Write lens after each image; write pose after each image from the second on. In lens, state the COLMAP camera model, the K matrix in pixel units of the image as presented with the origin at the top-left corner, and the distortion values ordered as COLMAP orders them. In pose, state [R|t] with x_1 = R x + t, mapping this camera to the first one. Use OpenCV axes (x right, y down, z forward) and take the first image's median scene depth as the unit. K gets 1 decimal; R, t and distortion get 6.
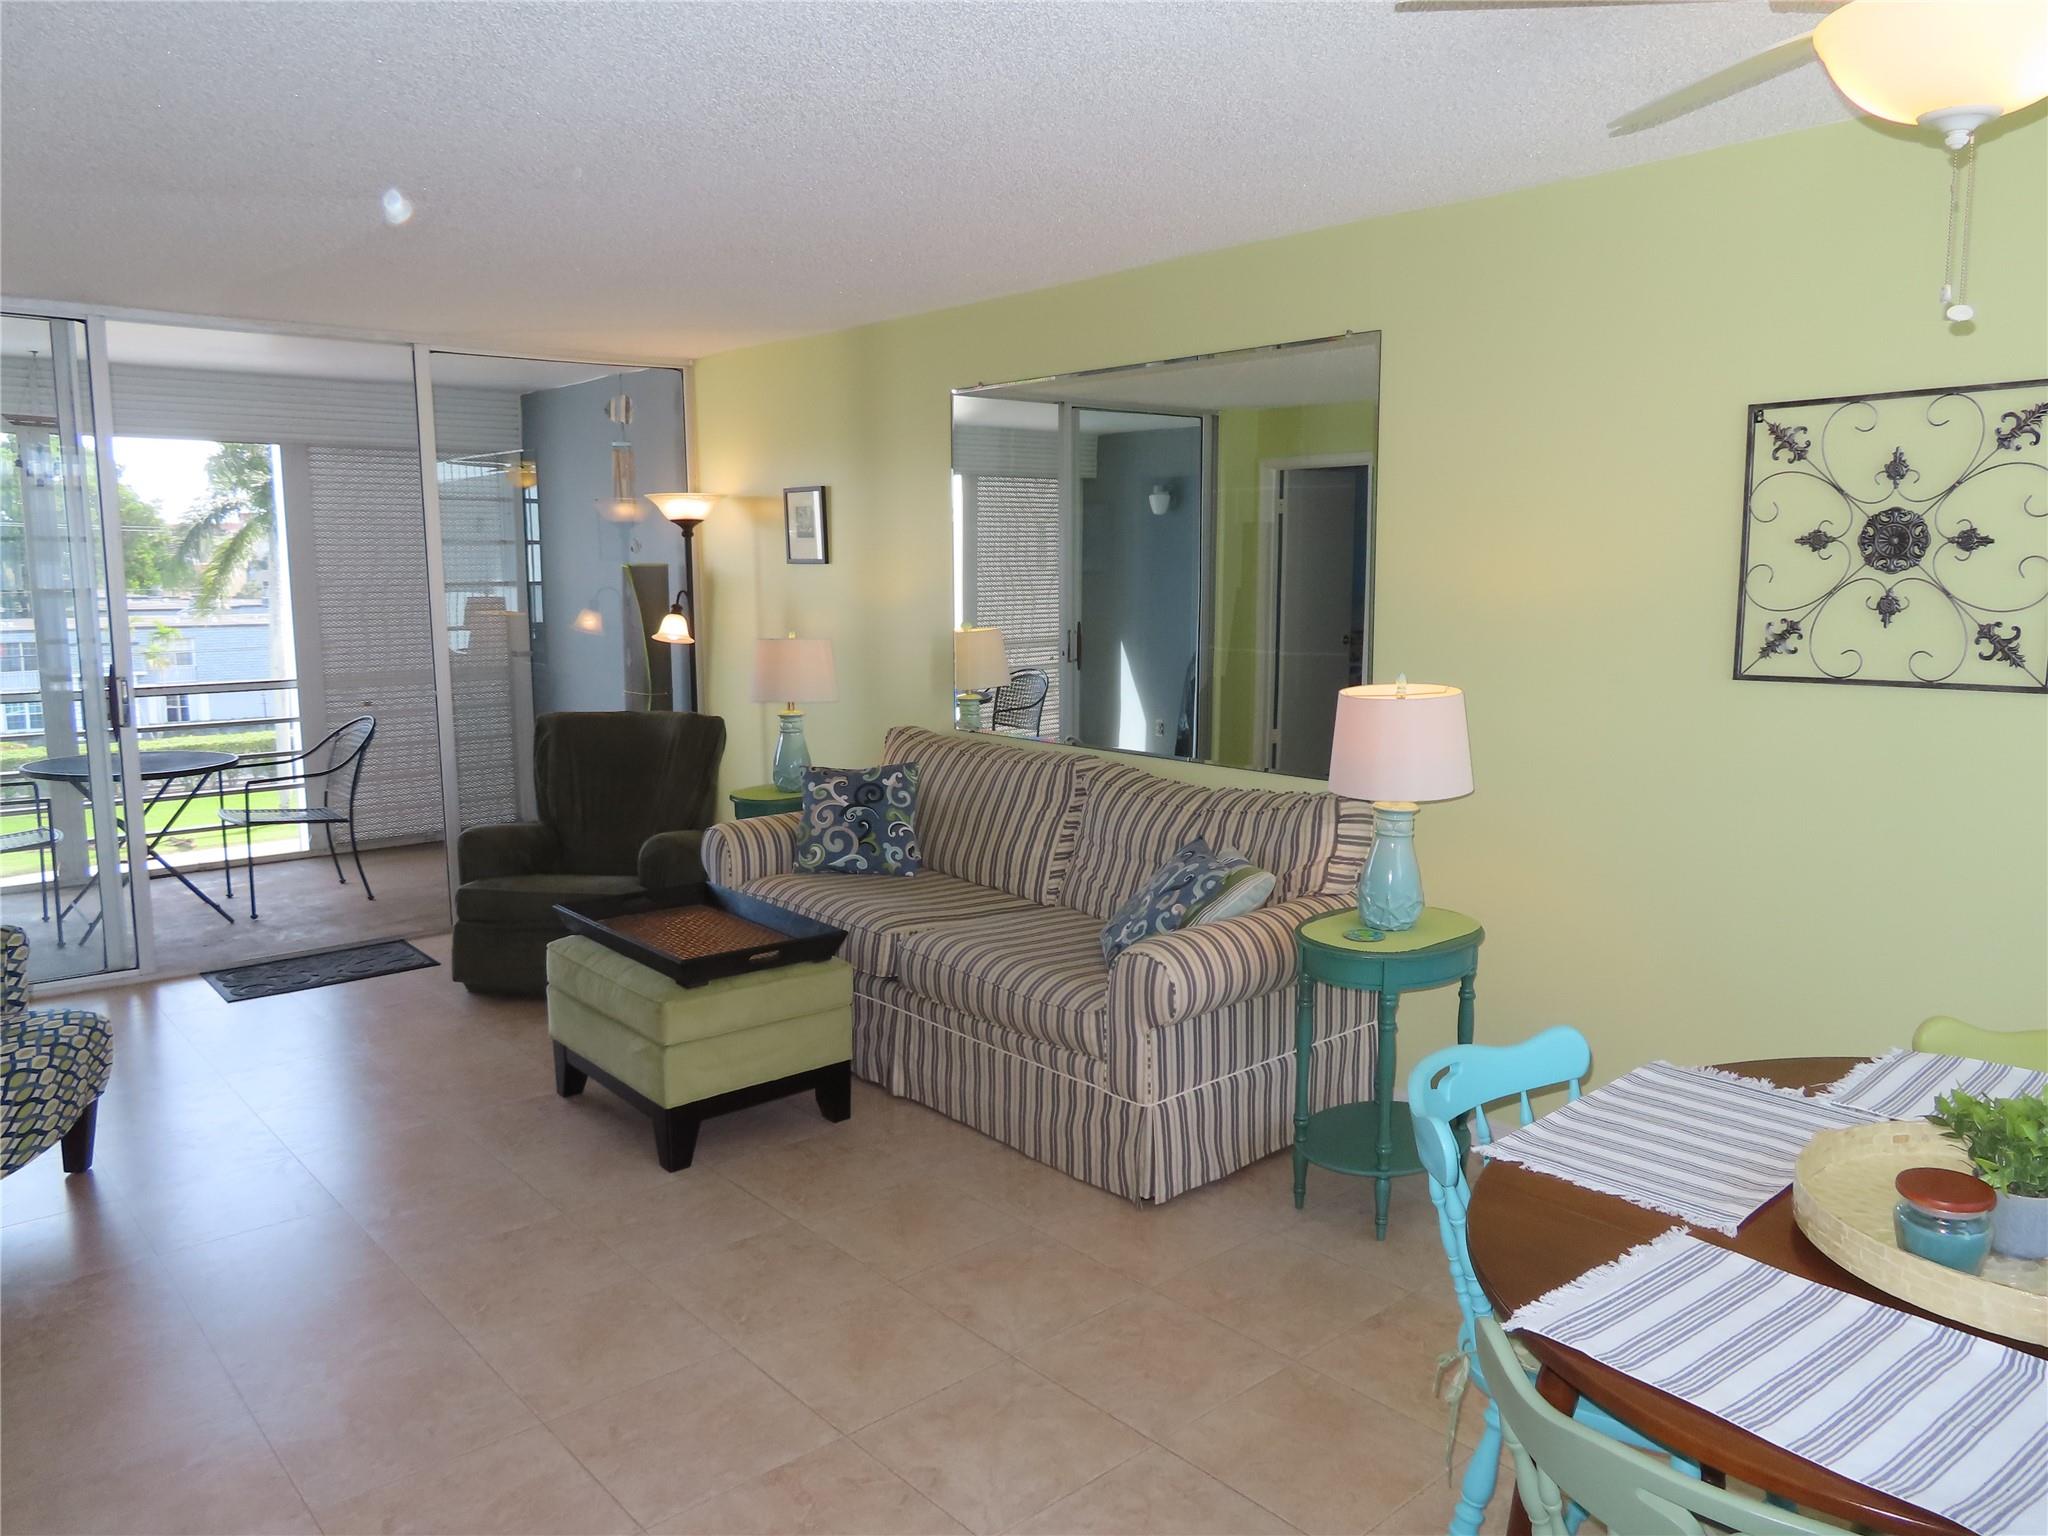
lens RADIAL K [[1475.1, 0, 1024.0], [0, 1475.1, 768.0], [0, 0, 1]] dist [-0.005670, 0.003277]
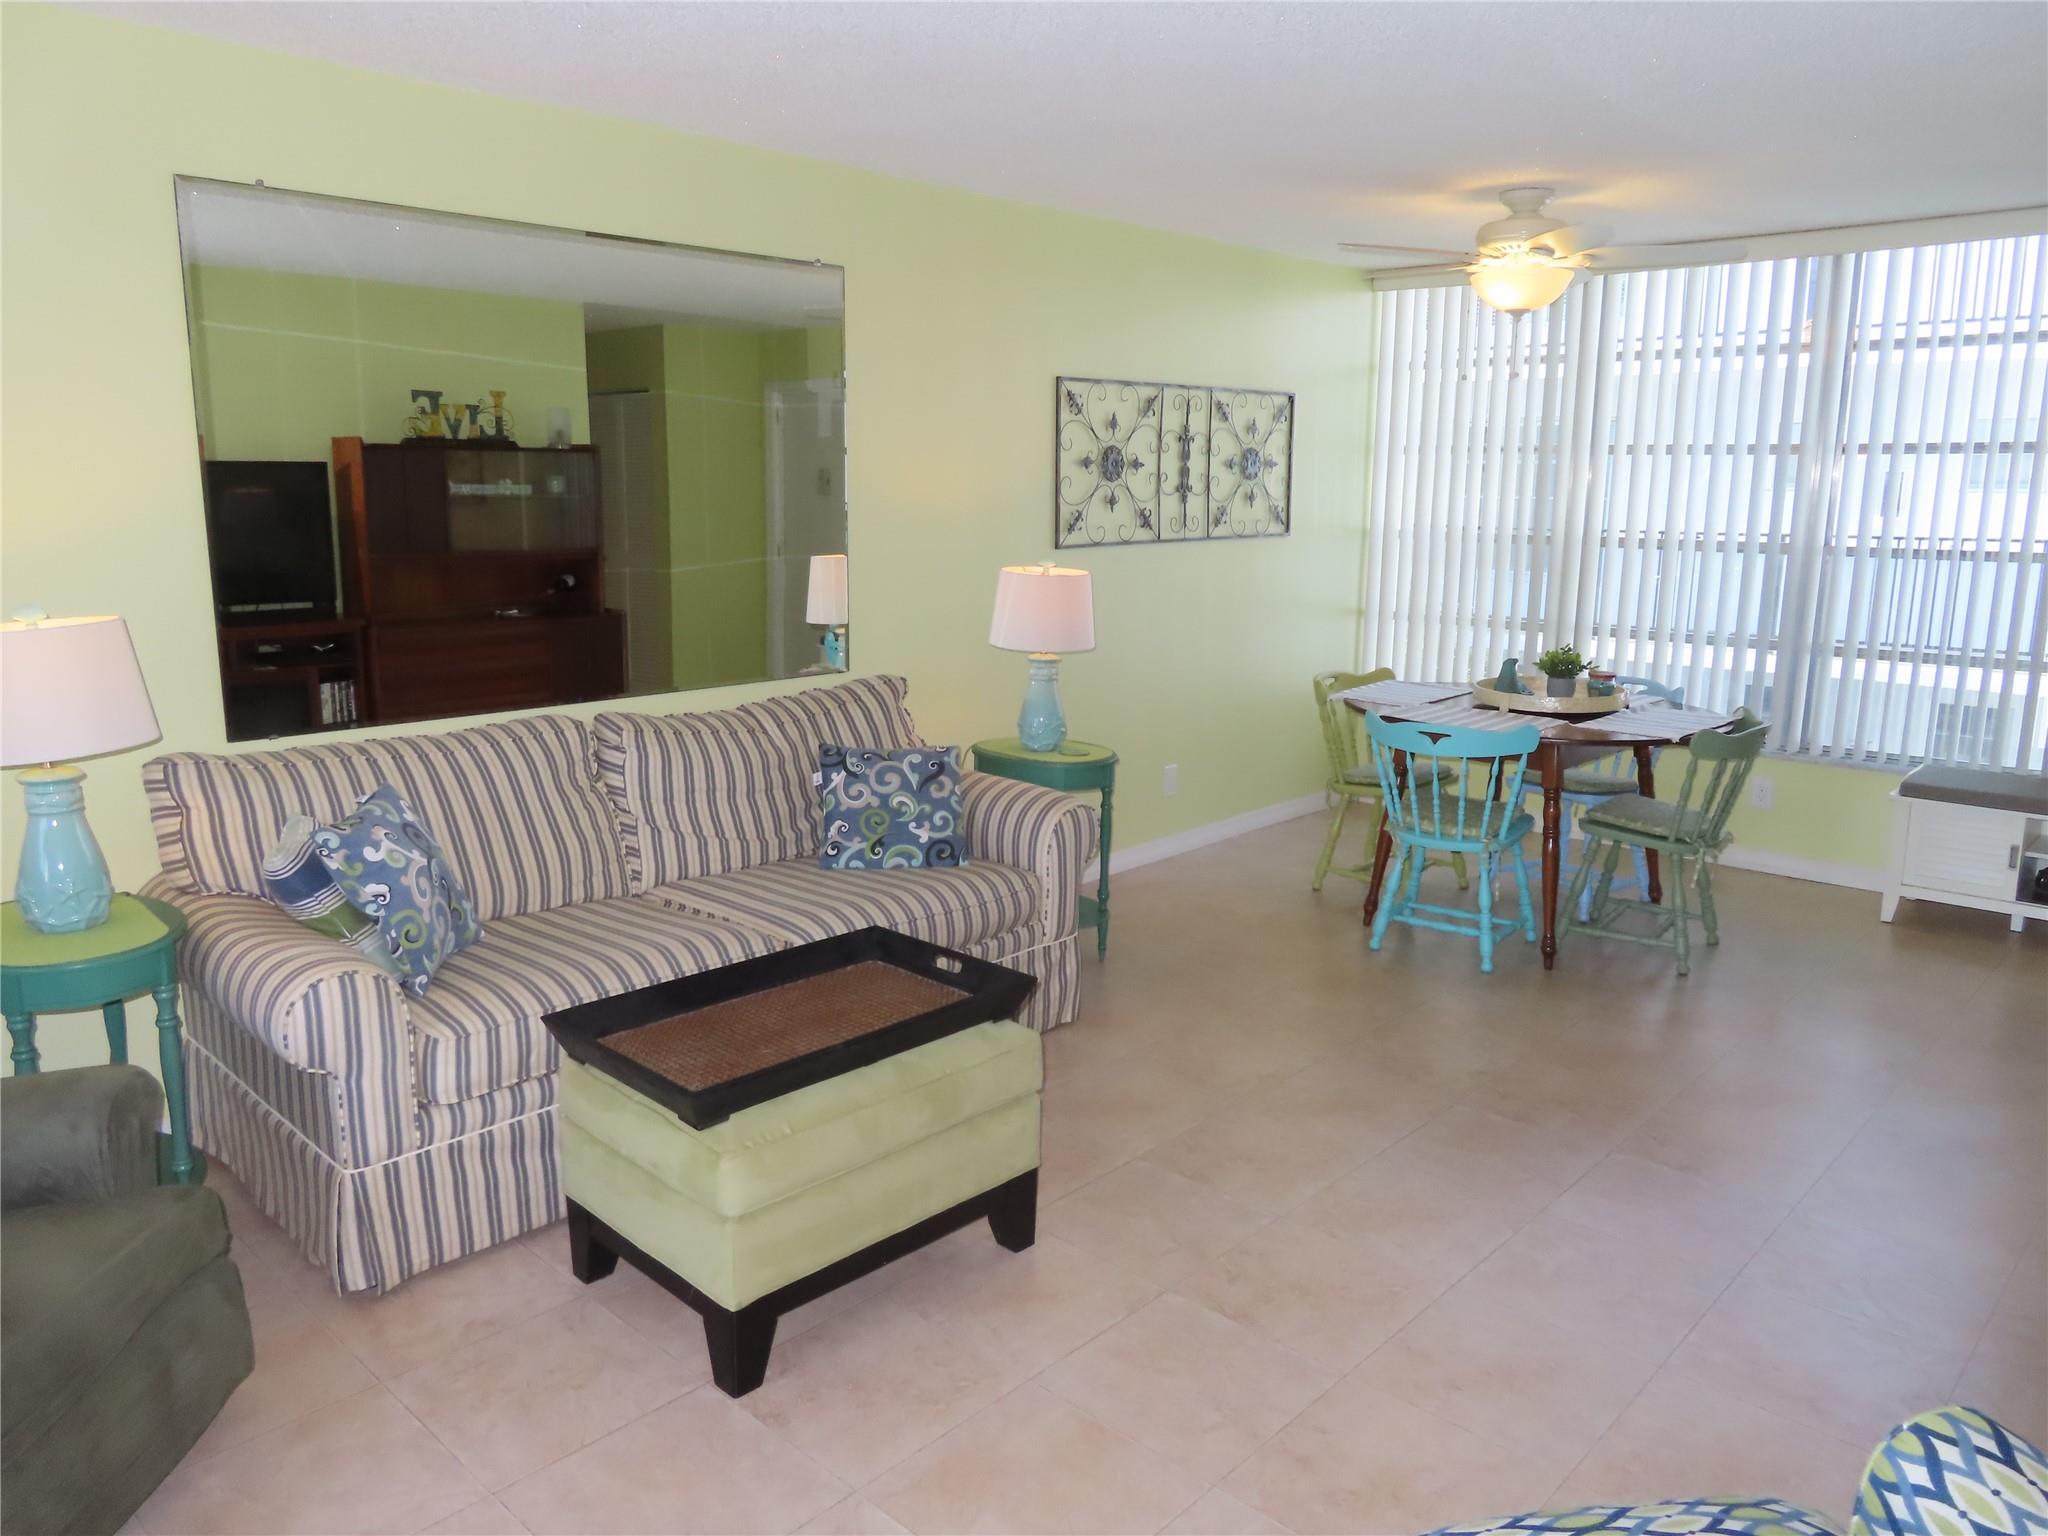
lens RADIAL K [[1475.1, 0, 1024.0], [0, 1475.1, 768.0], [0, 0, 1]] dist [-0.005670, 0.003277]
pose [[-0.092463, -0.191017, 0.977222, -1.189708], [0.129554, 0.970776, 0.202015, -0.166466], [-0.987252, 0.145282, -0.065014, 1.240774]]
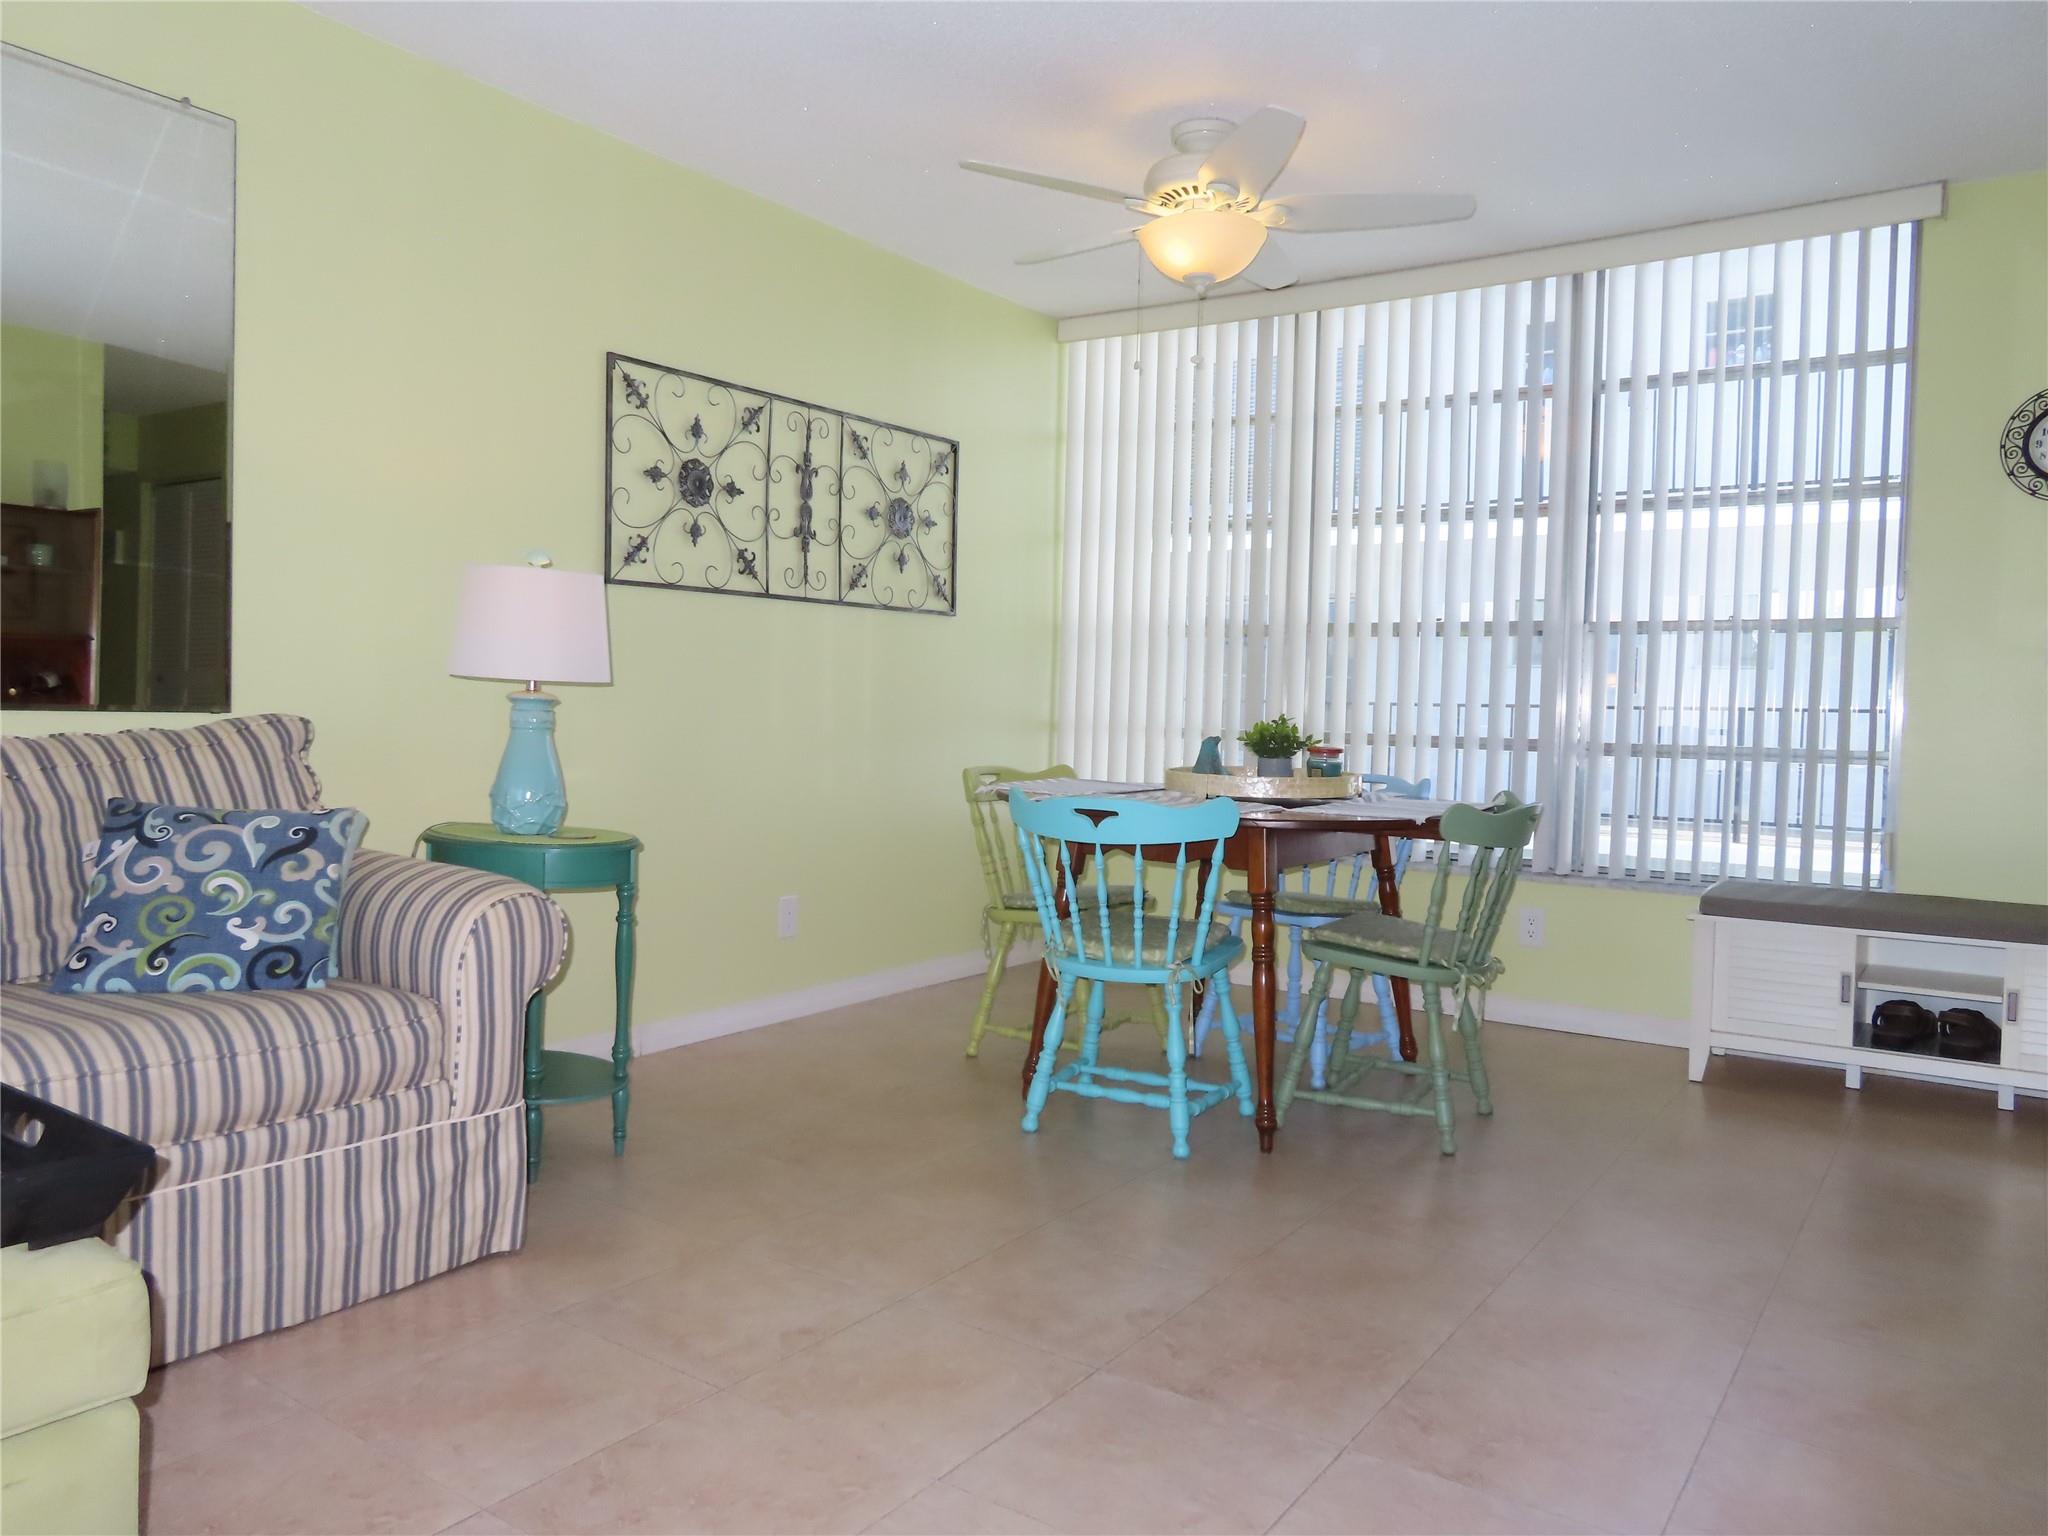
lens RADIAL K [[1472.4, 0, 1018.7], [0, 1472.4, 757.7], [0, 0, 1]] dist [-0.014895, -0.000698]
pose [[-0.232373, -0.037781, 0.971893, -0.778416], [0.107172, 0.992166, 0.064193, 0.040121], [-0.966704, 0.119077, -0.226503, 1.019672]]
